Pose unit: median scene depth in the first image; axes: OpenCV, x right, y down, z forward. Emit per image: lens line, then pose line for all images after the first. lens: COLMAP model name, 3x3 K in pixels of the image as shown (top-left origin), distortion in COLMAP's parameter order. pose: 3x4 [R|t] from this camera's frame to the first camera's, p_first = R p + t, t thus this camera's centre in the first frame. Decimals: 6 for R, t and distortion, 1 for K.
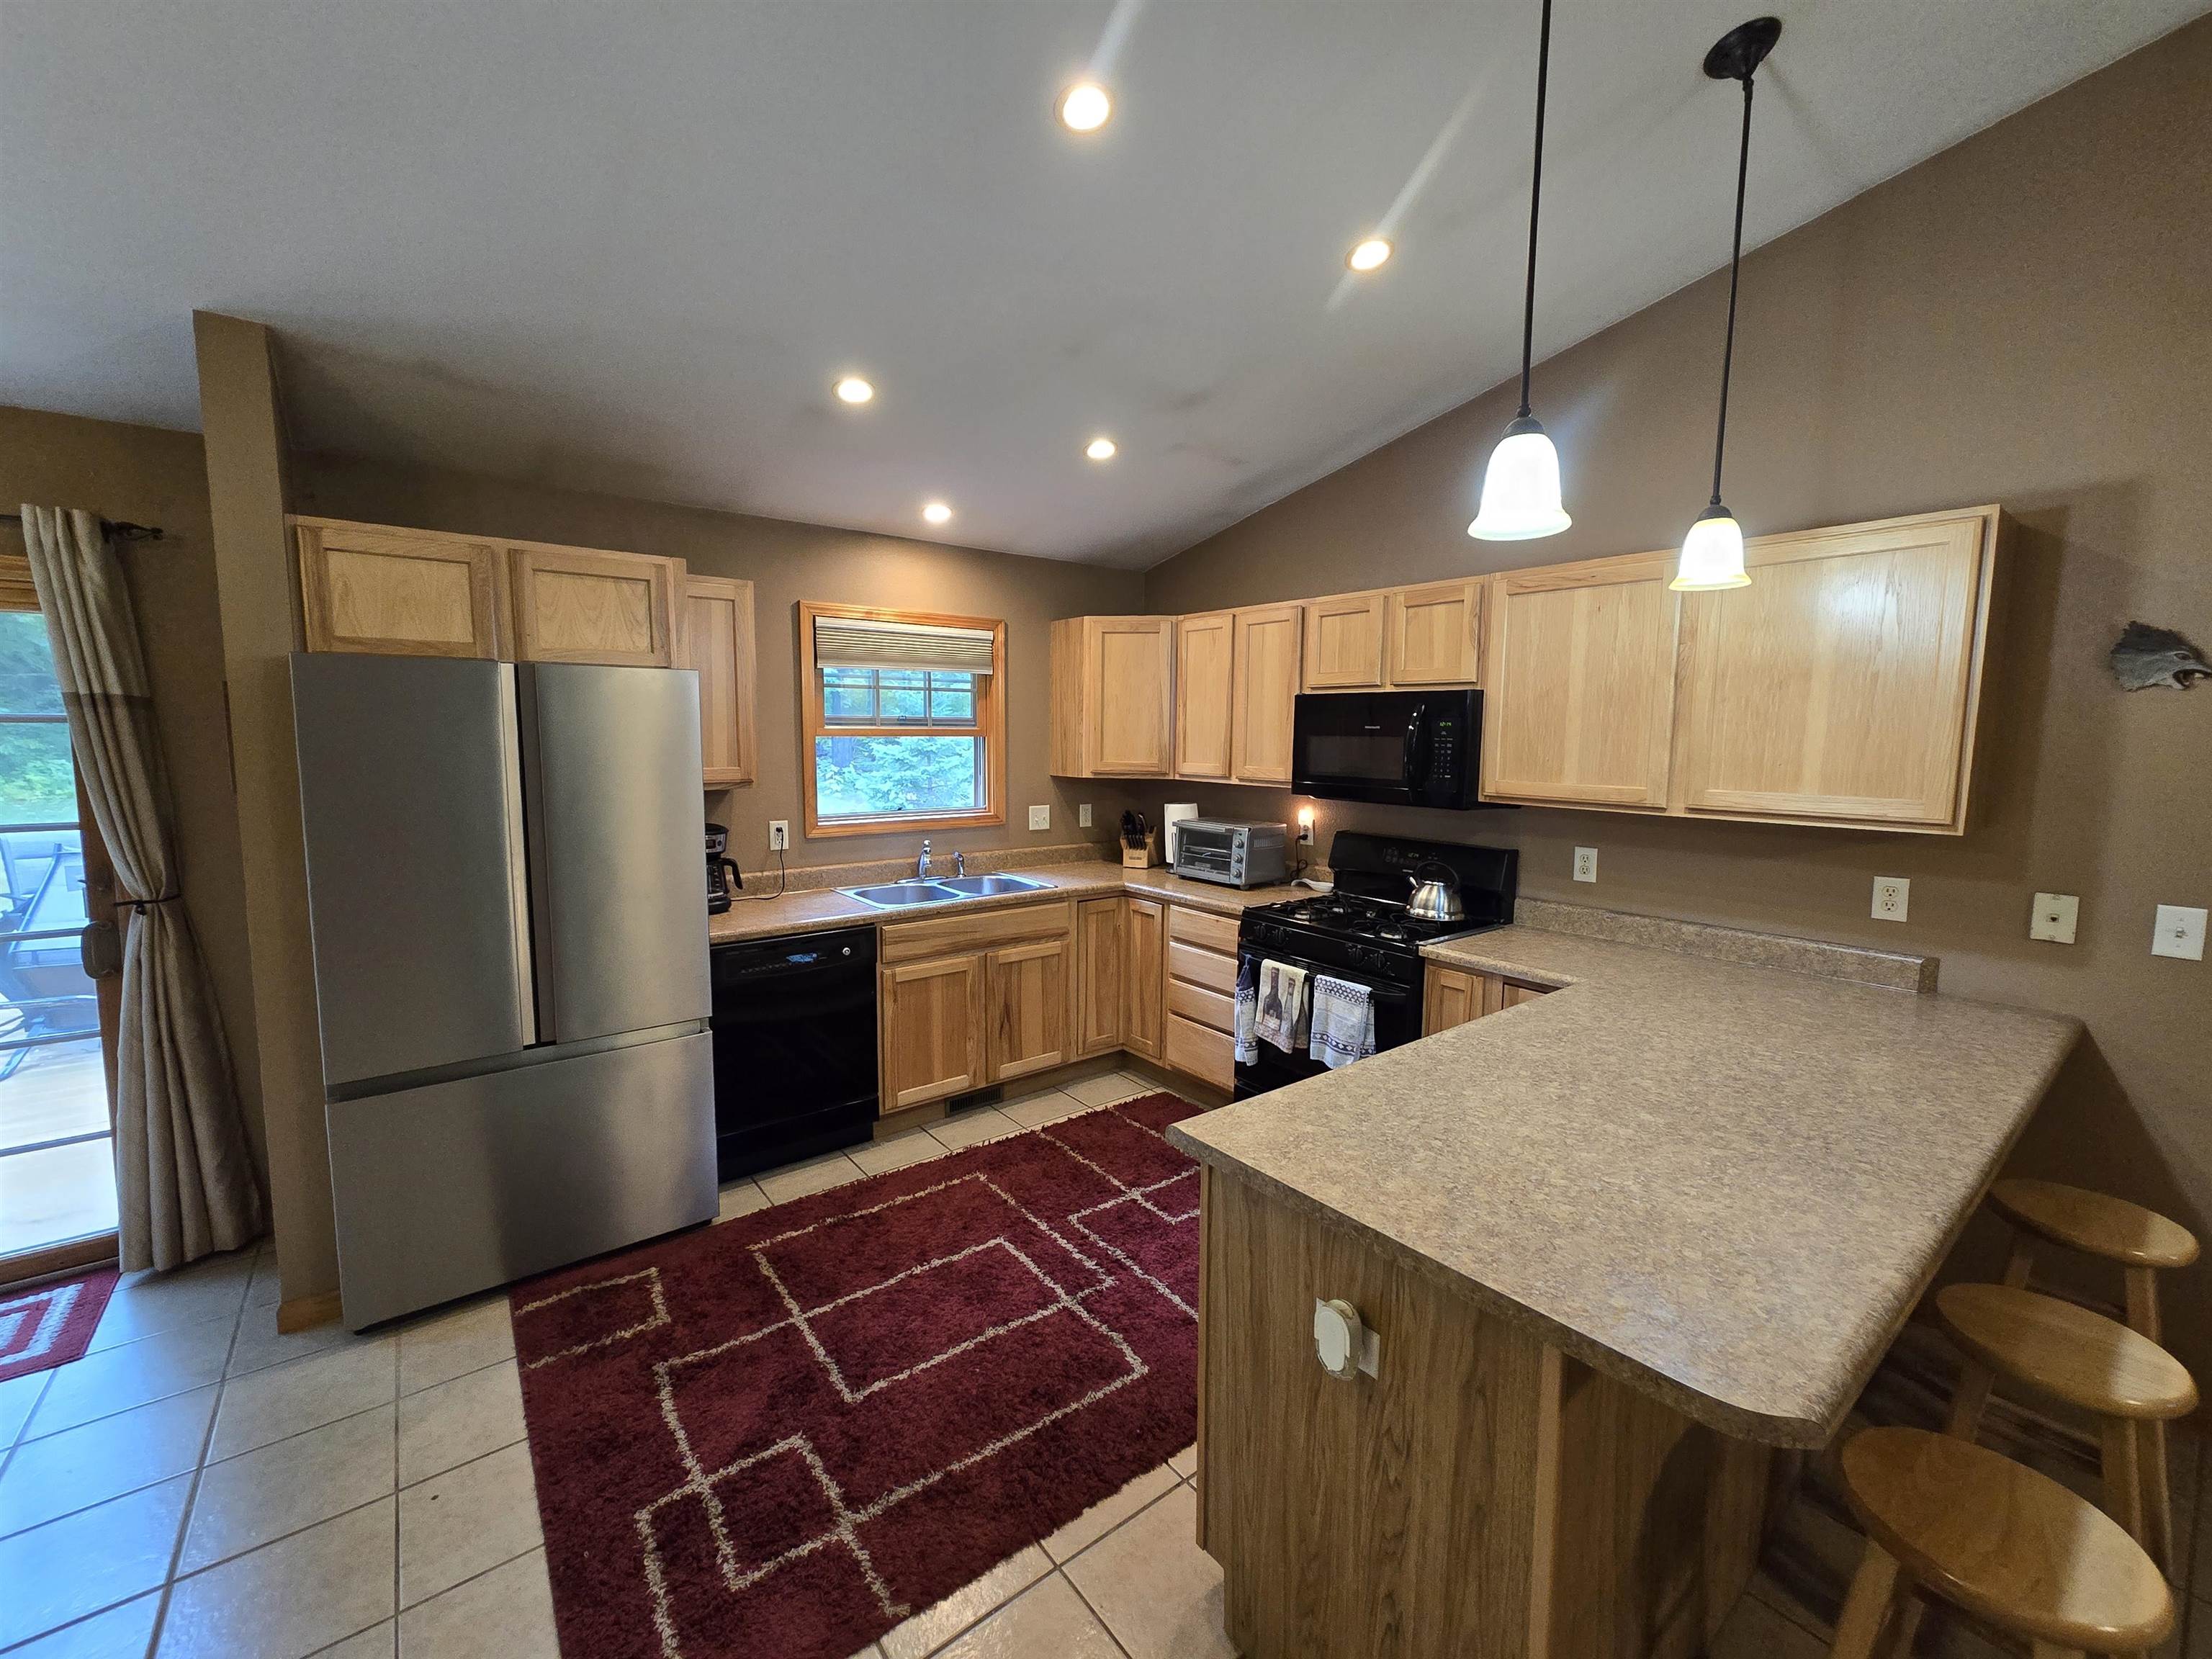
lens RADIAL K [[904.2, 0, 1103.9], [0, 904.2, 828.2], [0, 0, 1]] dist [0.000634, 0.000460]
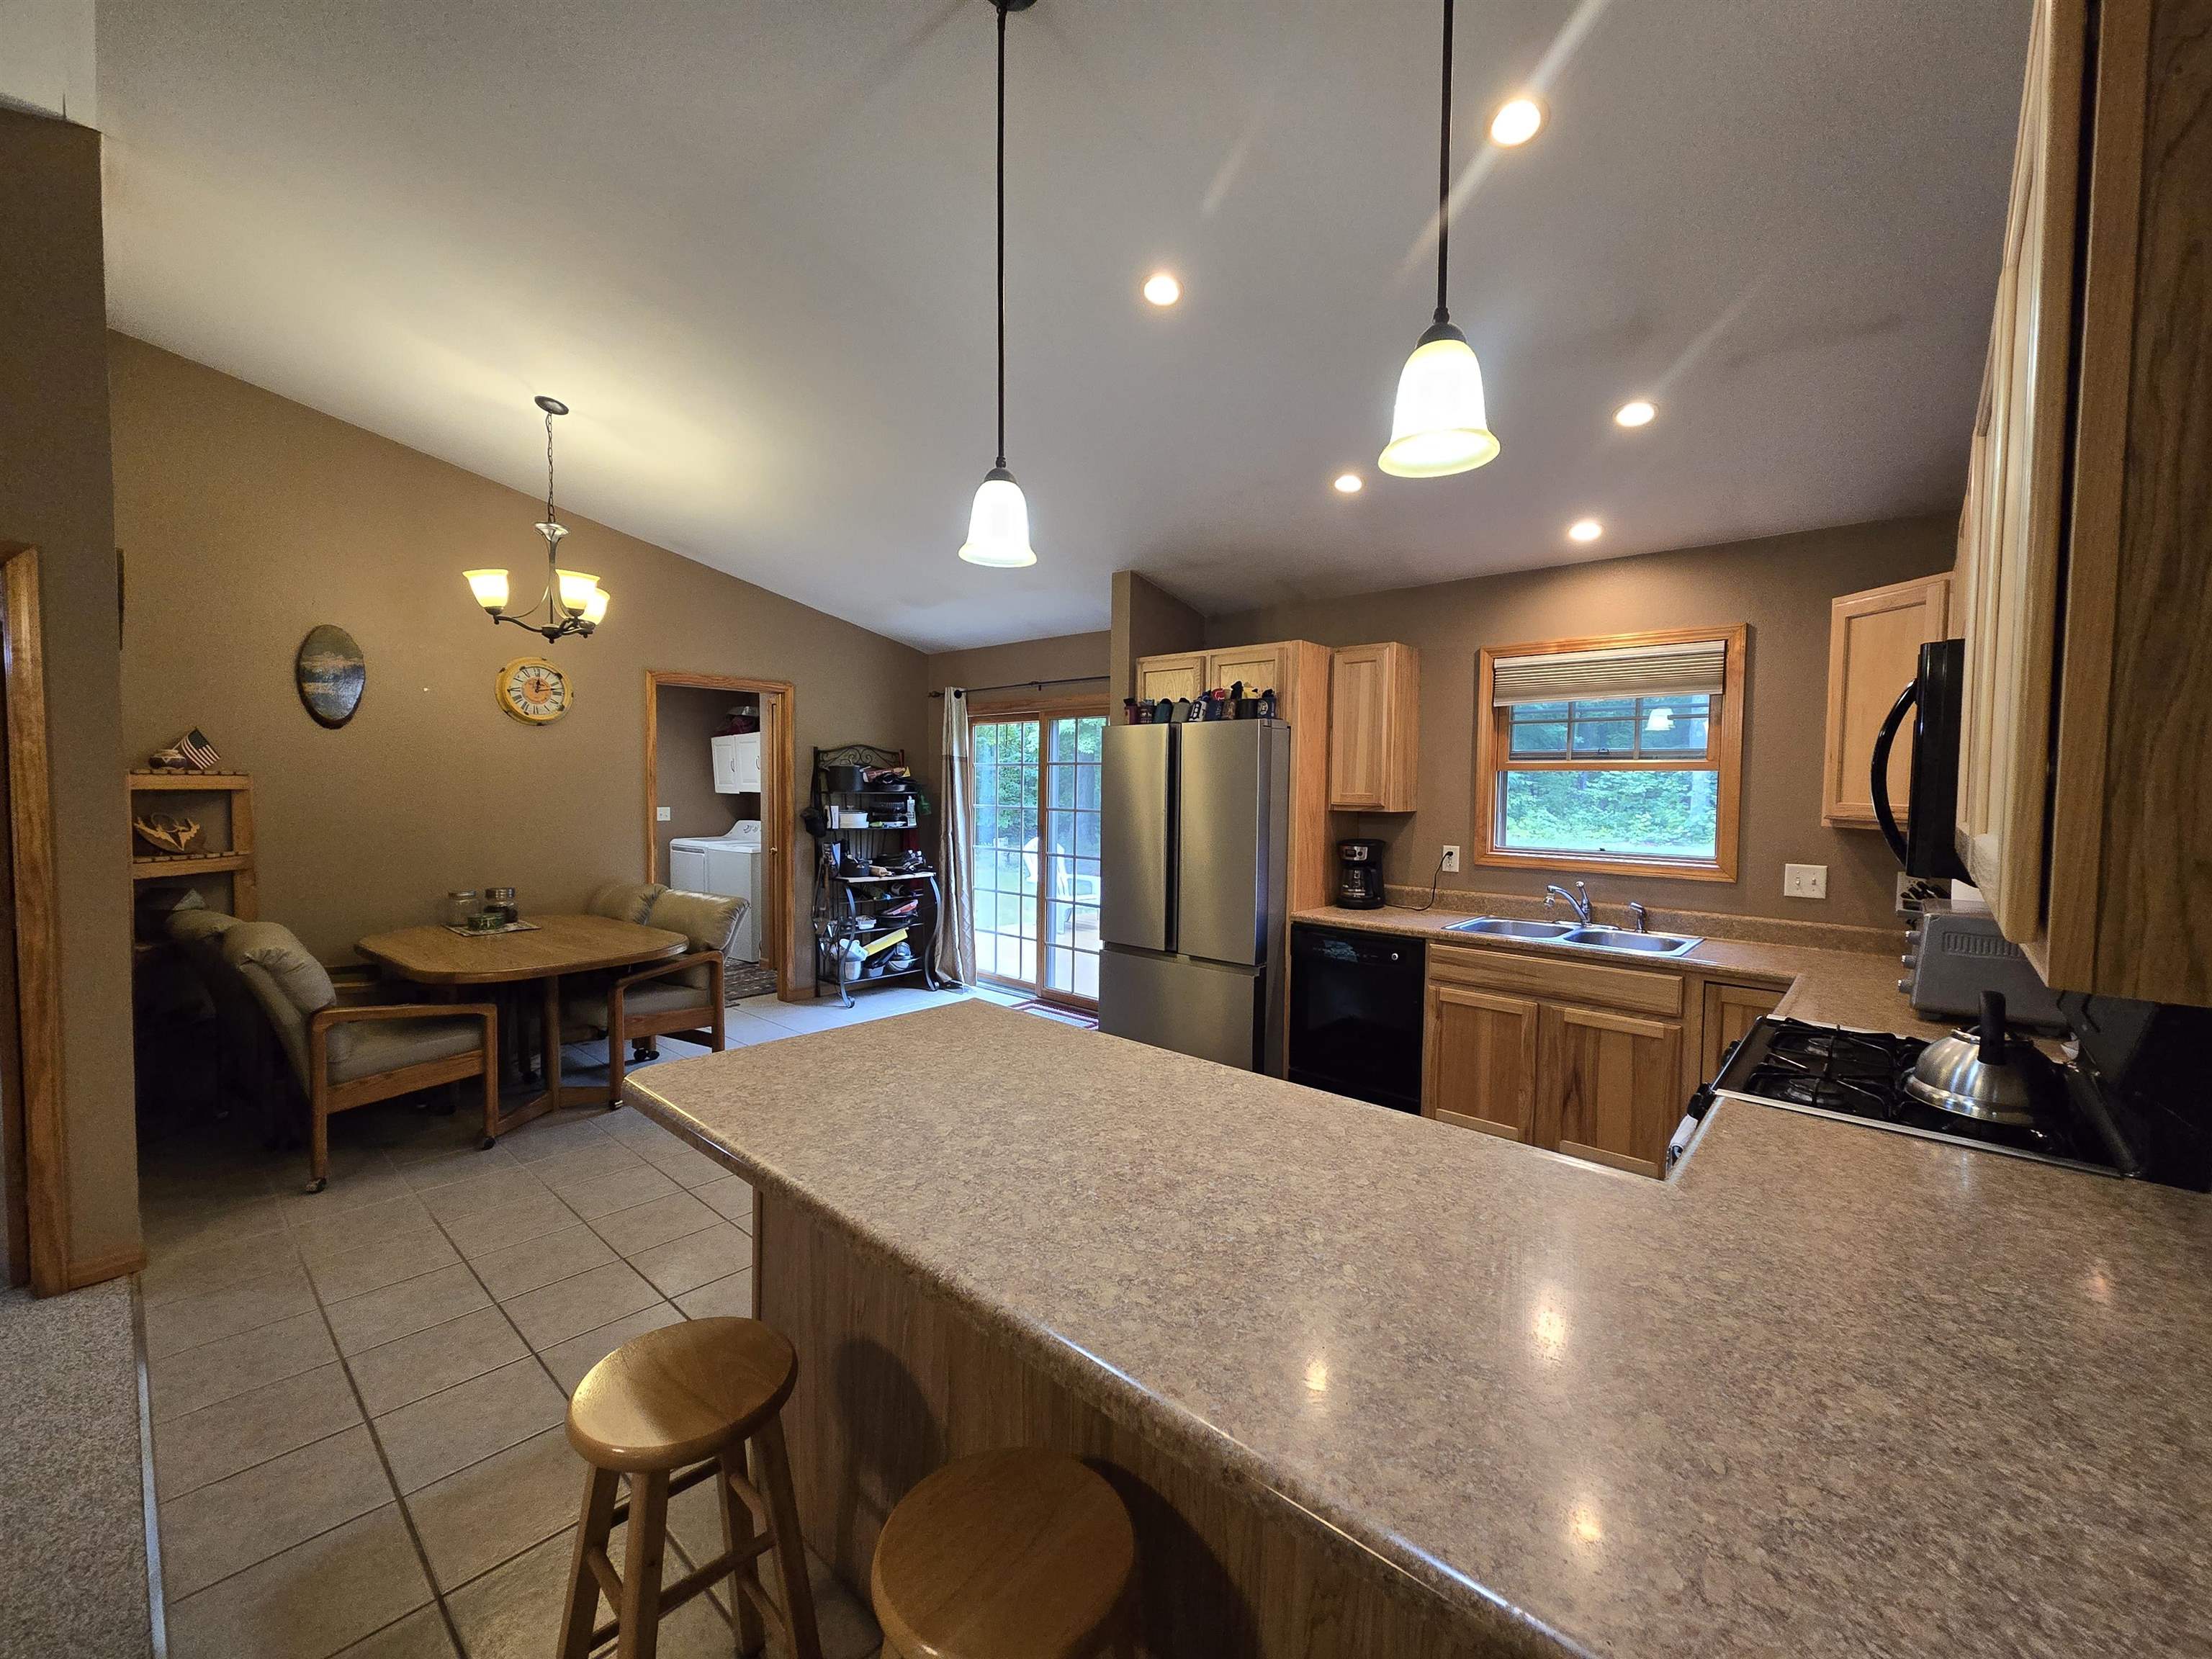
lens RADIAL K [[904.2, 0, 1103.5], [0, 904.2, 823.8], [0, 0, 1]] dist [0.000634, 0.000460]
pose [[0.169358, 0.039834, -0.984749, 0.671131], [-0.116846, 0.992947, 0.020070, -0.007321], [0.978603, 0.111665, 0.172818, 0.384142]]
